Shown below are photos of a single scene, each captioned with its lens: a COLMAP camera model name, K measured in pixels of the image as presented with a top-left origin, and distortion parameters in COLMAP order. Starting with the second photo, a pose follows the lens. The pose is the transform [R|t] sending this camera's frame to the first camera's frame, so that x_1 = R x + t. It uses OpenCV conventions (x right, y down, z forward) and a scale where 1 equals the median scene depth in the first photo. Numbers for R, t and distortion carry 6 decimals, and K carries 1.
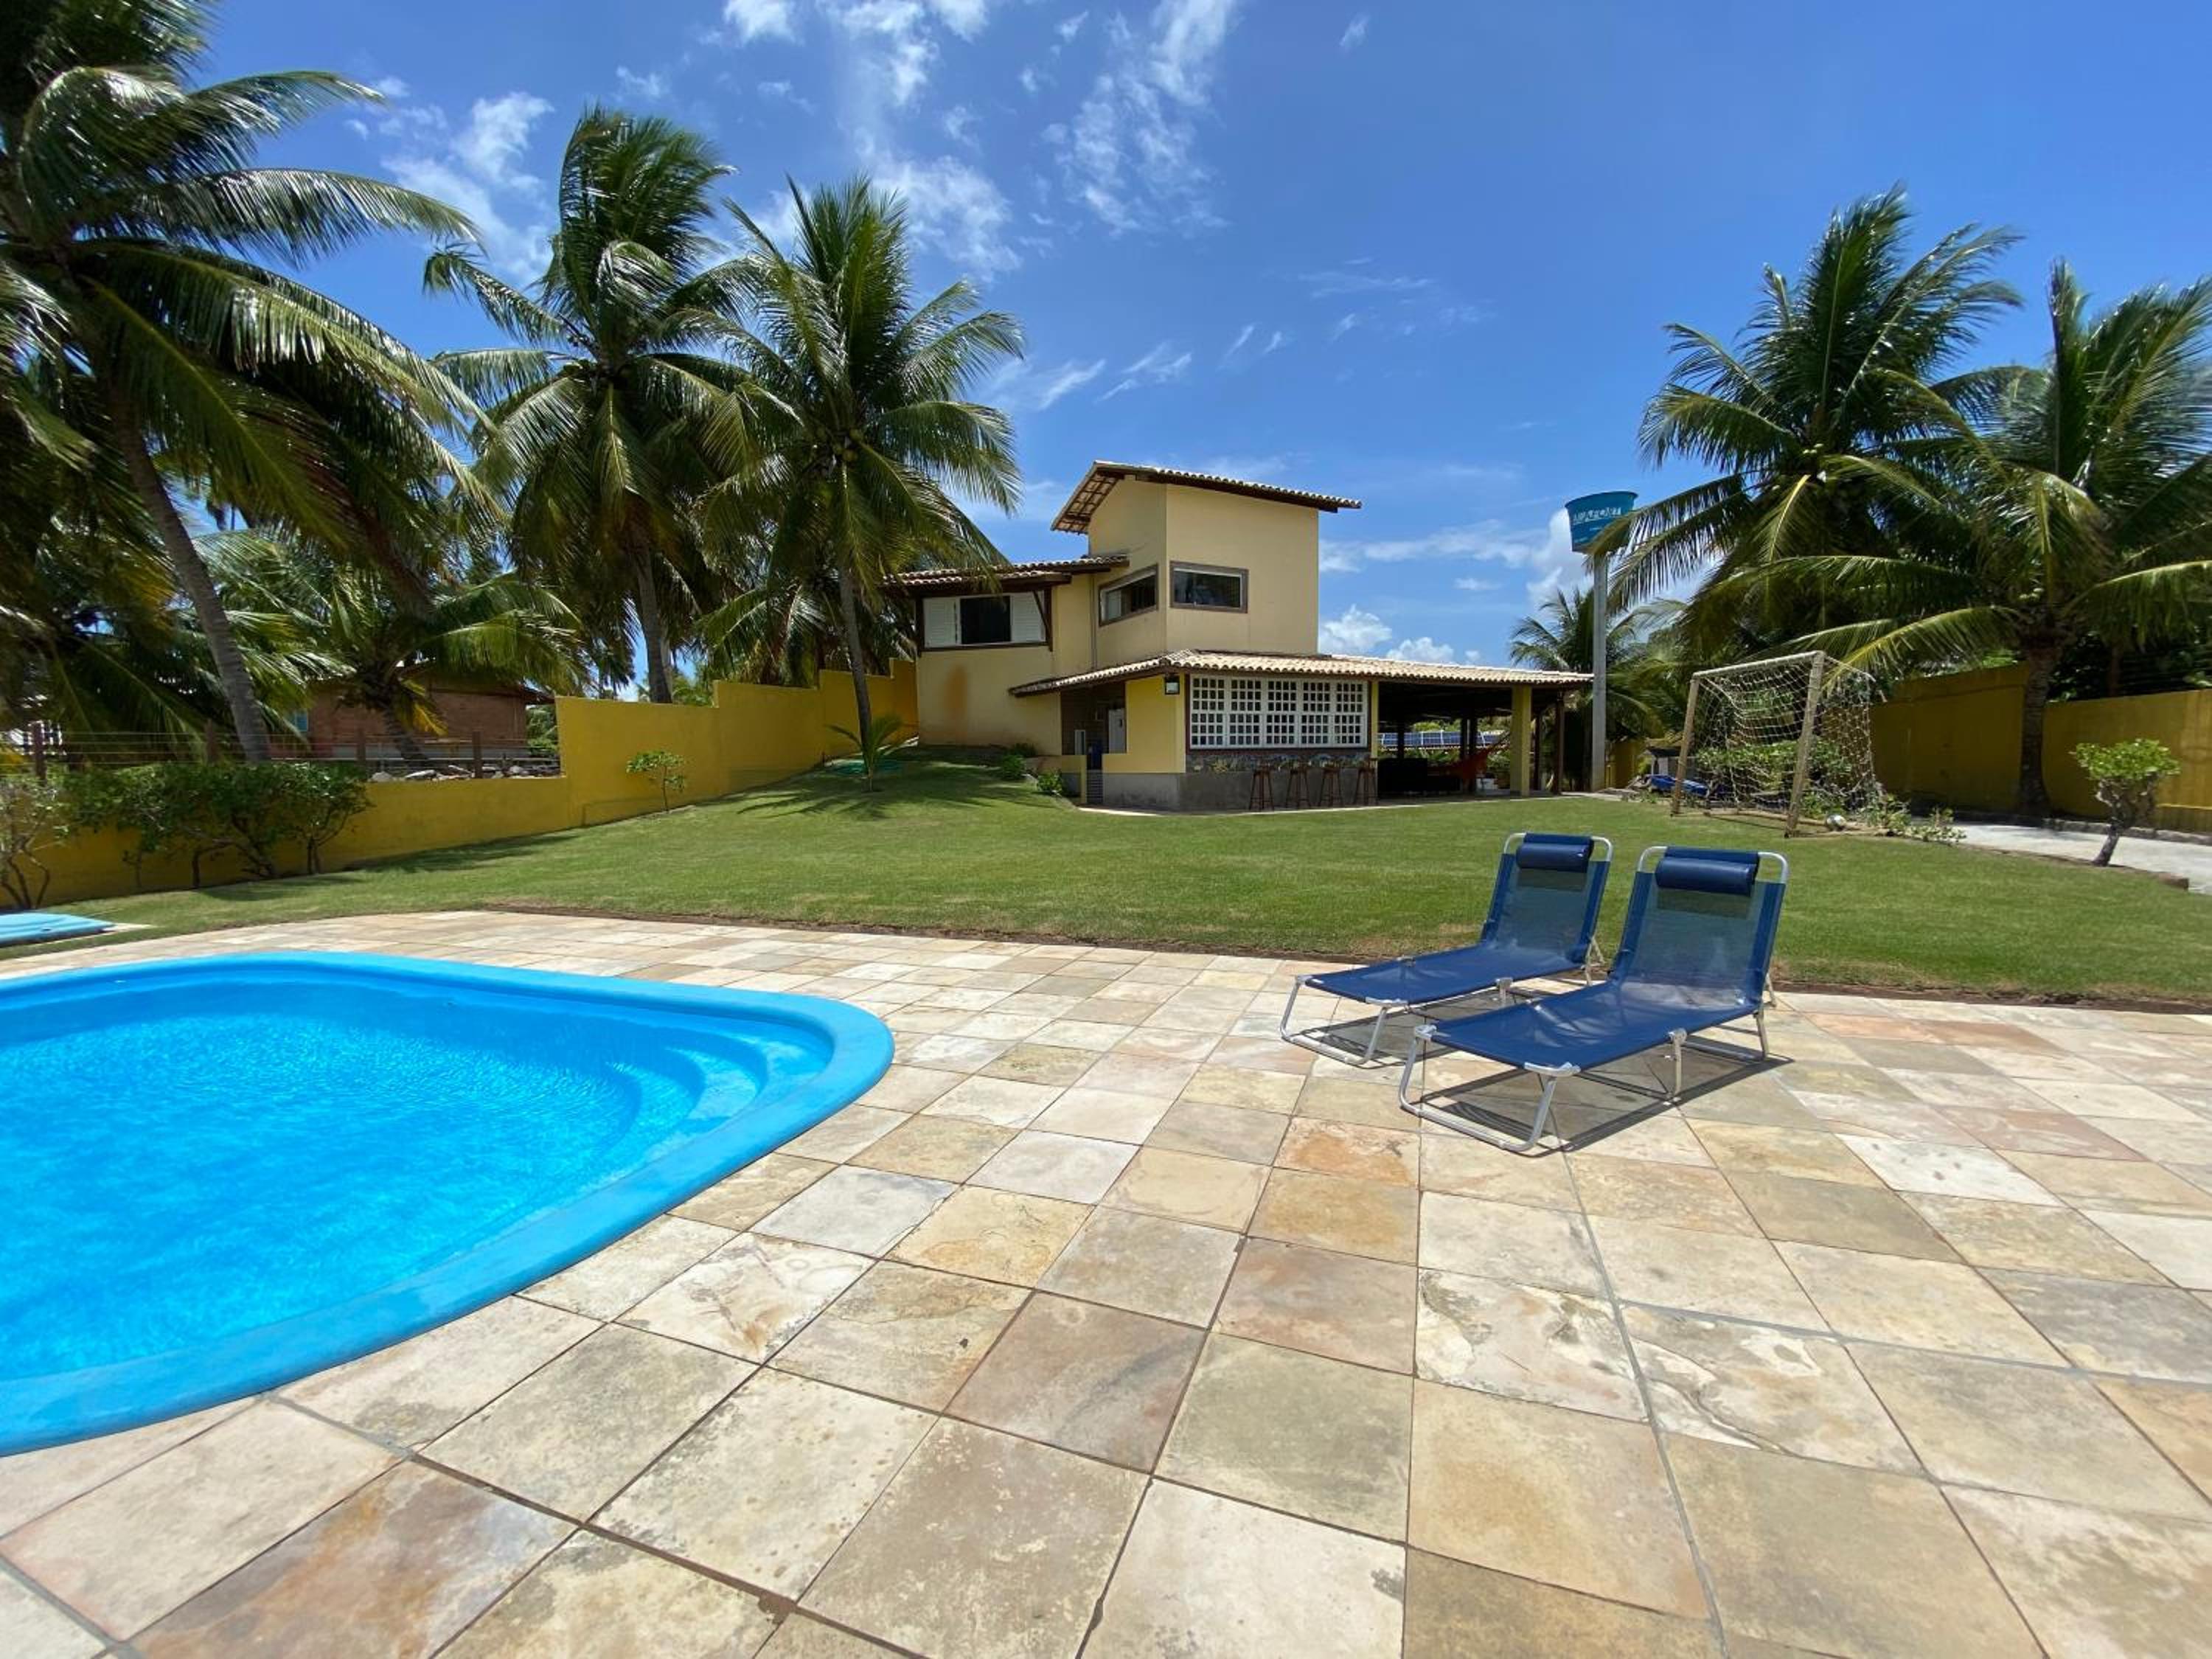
lens RADIAL K [[897.6, 0, 1101.4], [0, 897.6, 835.5], [0, 0, 1]] dist [0.013103, -0.016357]
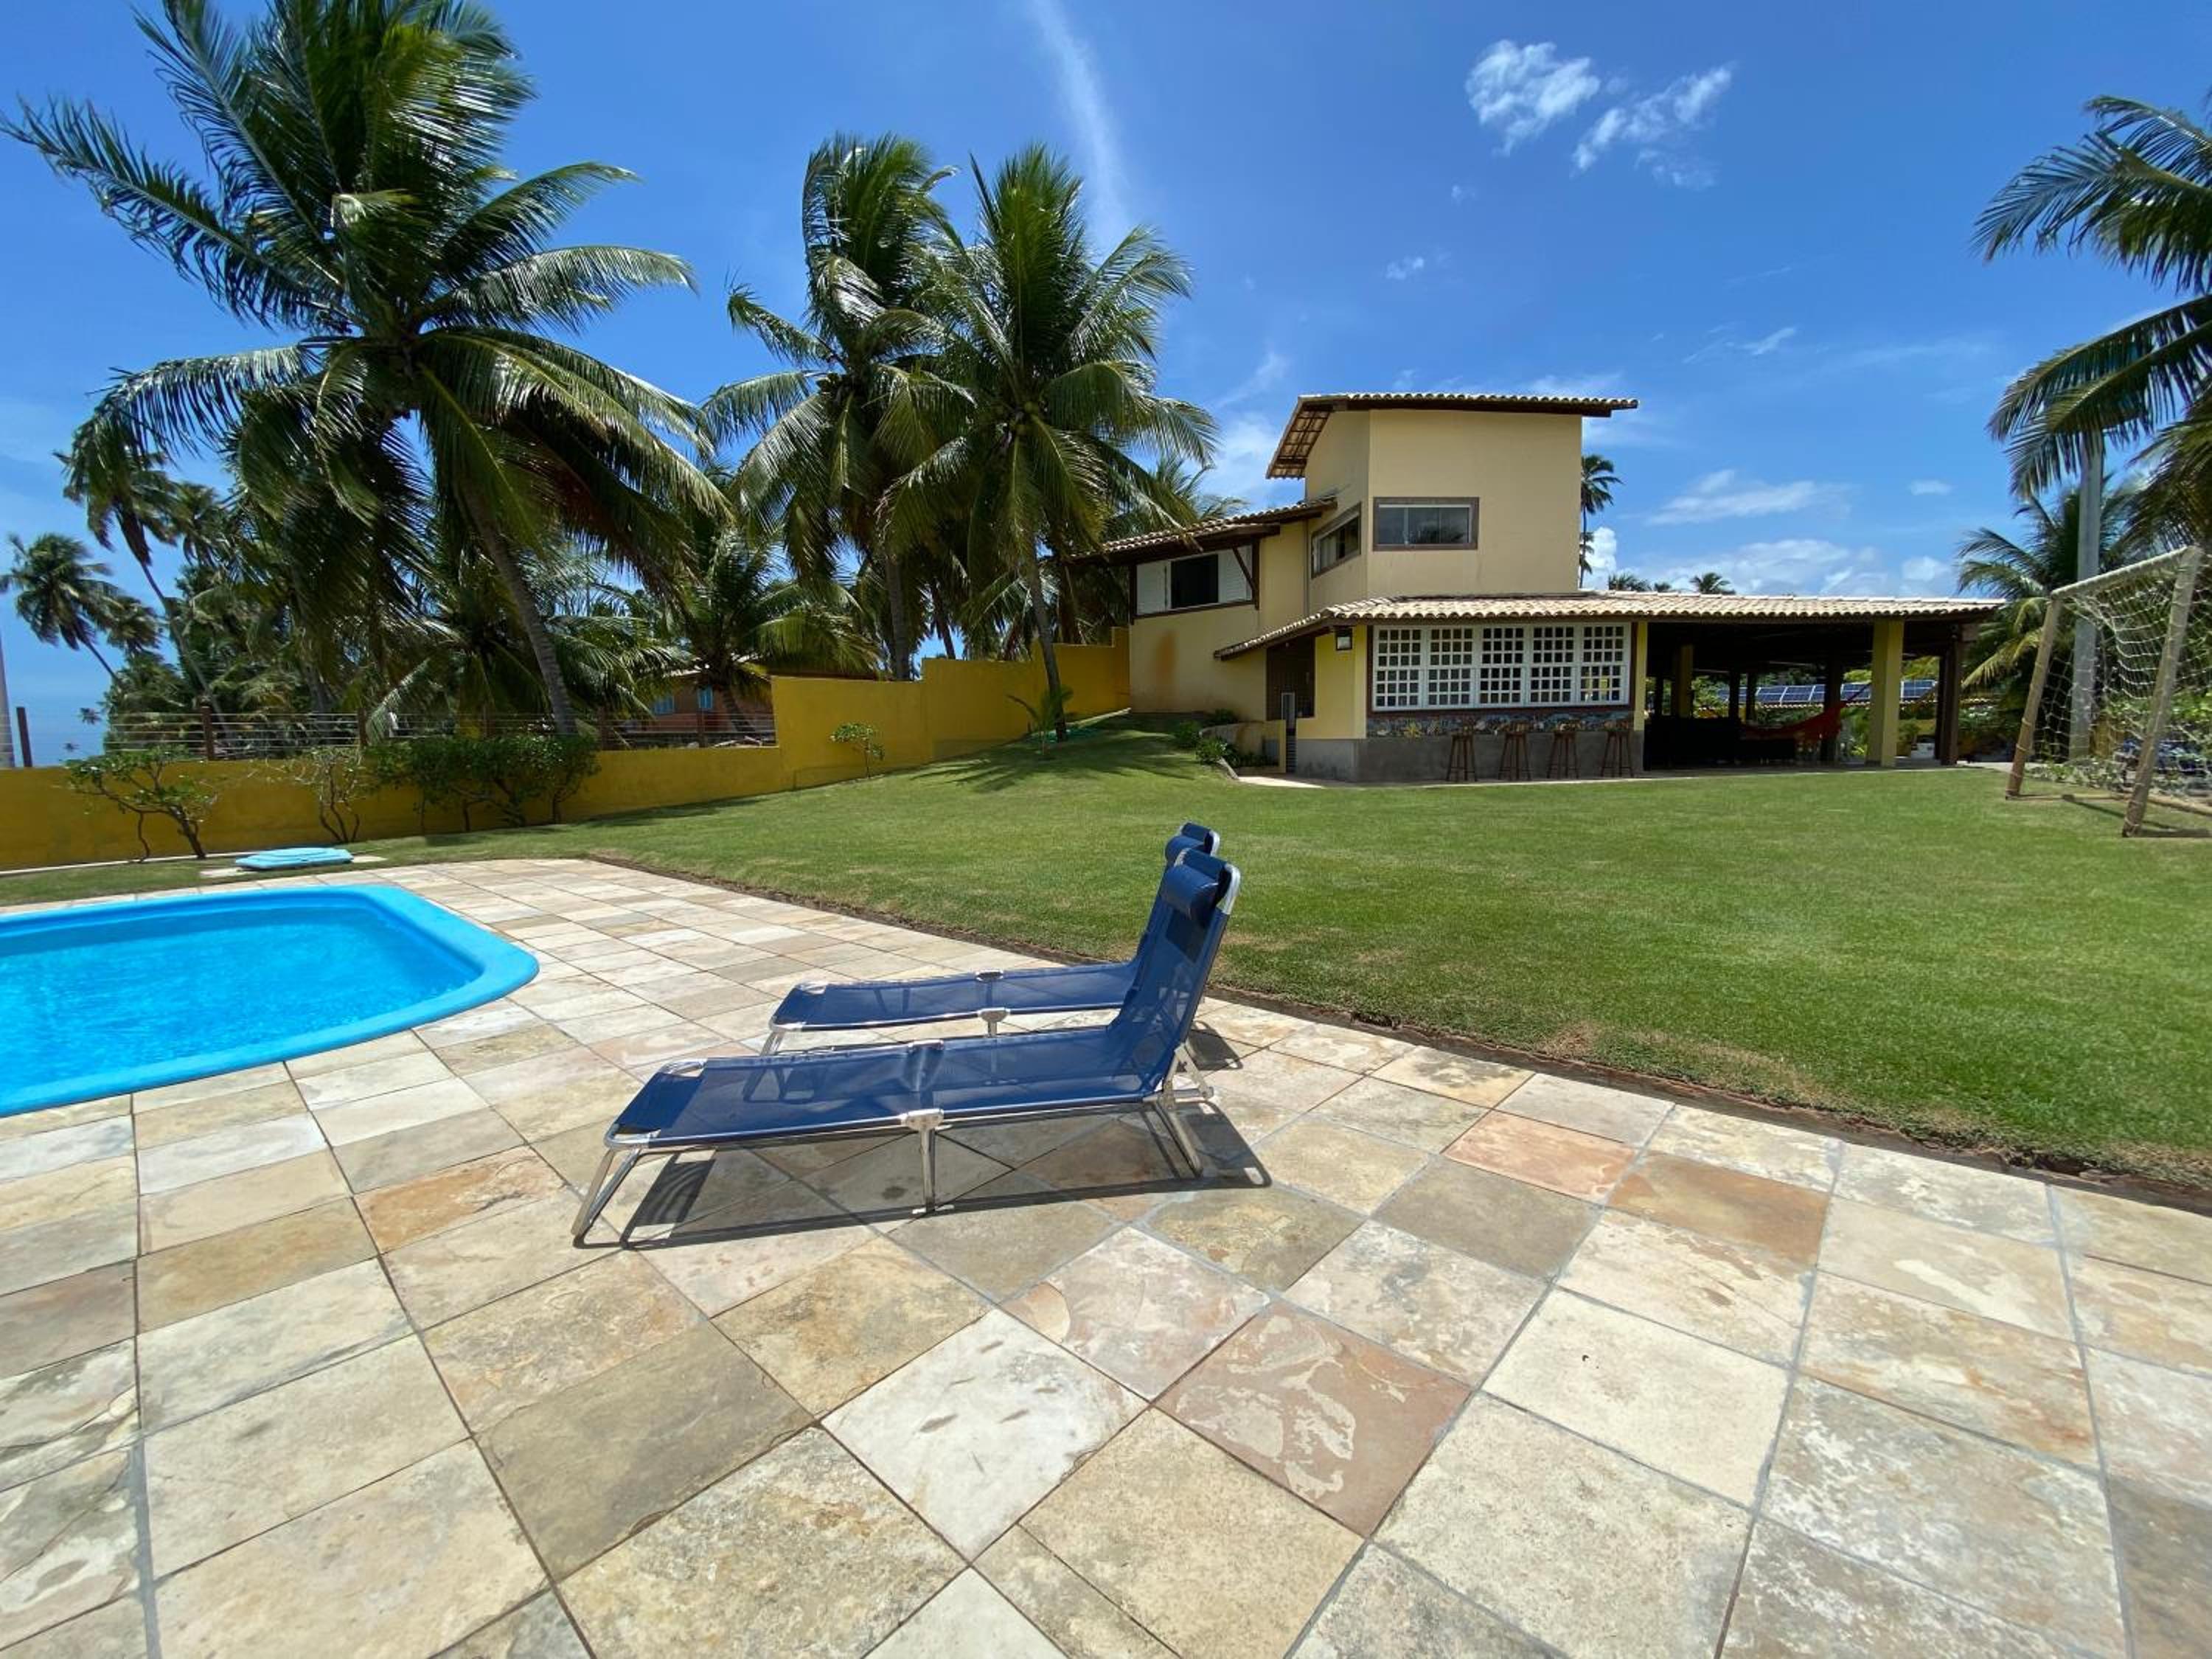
lens RADIAL K [[897.6, 0, 1101.4], [0, 897.6, 835.5], [0, 0, 1]] dist [0.013103, -0.016357]
pose [[0.923609, 0.032884, -0.381923, 0.184436], [-0.018509, 0.998977, 0.041251, -0.005613], [0.382889, -0.031030, 0.923273, 0.073566]]
